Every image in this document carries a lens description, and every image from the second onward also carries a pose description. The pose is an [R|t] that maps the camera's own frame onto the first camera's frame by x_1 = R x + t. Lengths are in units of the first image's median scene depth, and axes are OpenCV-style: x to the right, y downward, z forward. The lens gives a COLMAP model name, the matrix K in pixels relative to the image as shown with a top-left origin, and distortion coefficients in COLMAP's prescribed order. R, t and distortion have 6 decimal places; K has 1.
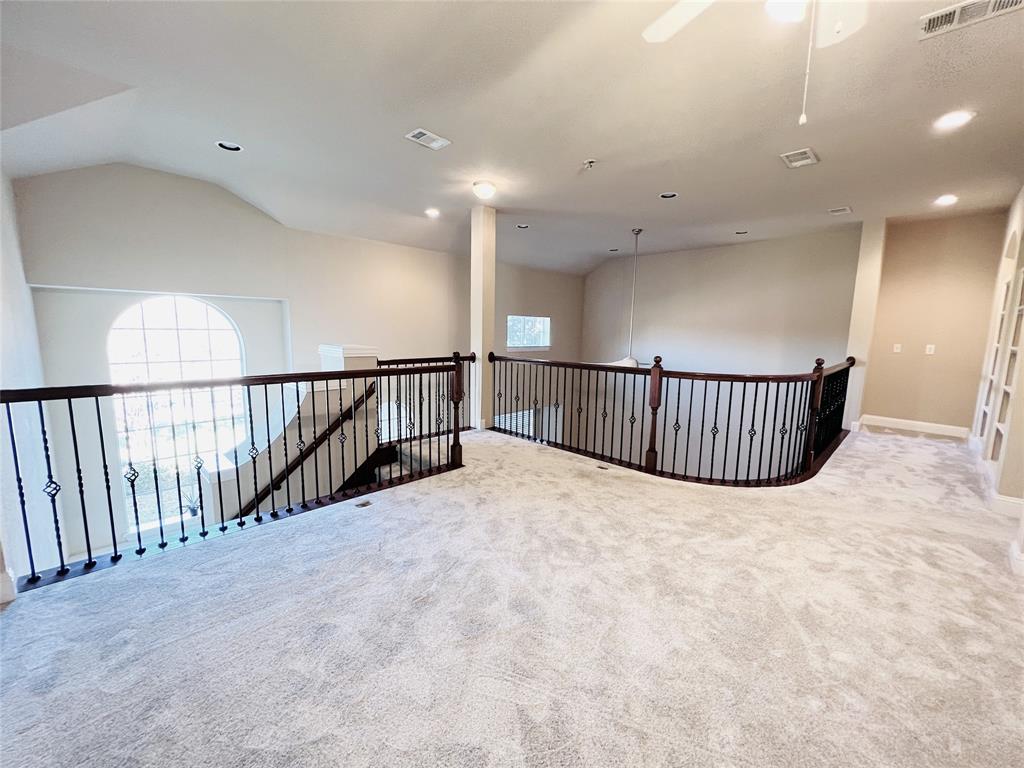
lens RADIAL K [[412.5, 0, 503.8], [0, 412.5, 384.5], [0, 0, 1]] dist [-0.001463, 0.000691]
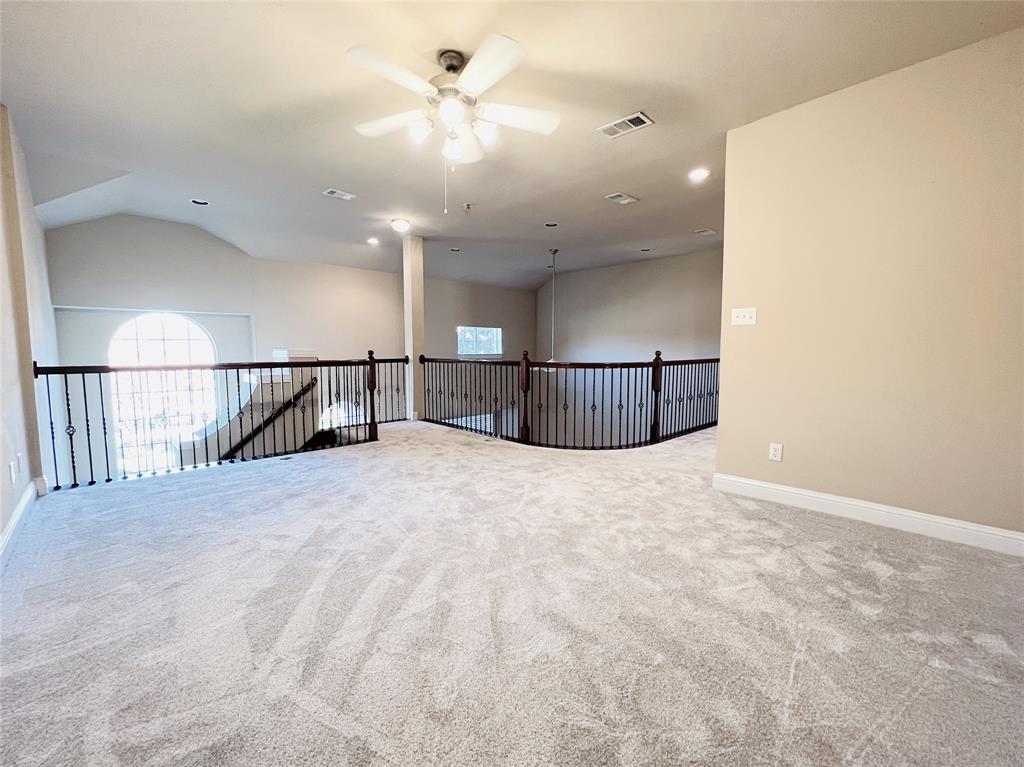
lens RADIAL K [[452.6, 0, 518.7], [0, 452.6, 386.8], [0, 0, 1]] dist [0.001280, -0.000467]
pose [[0.999380, -0.015685, -0.031524, 0.422564], [0.014084, 0.998630, -0.050389, 0.121655], [0.032272, 0.049914, 0.998232, -0.427681]]
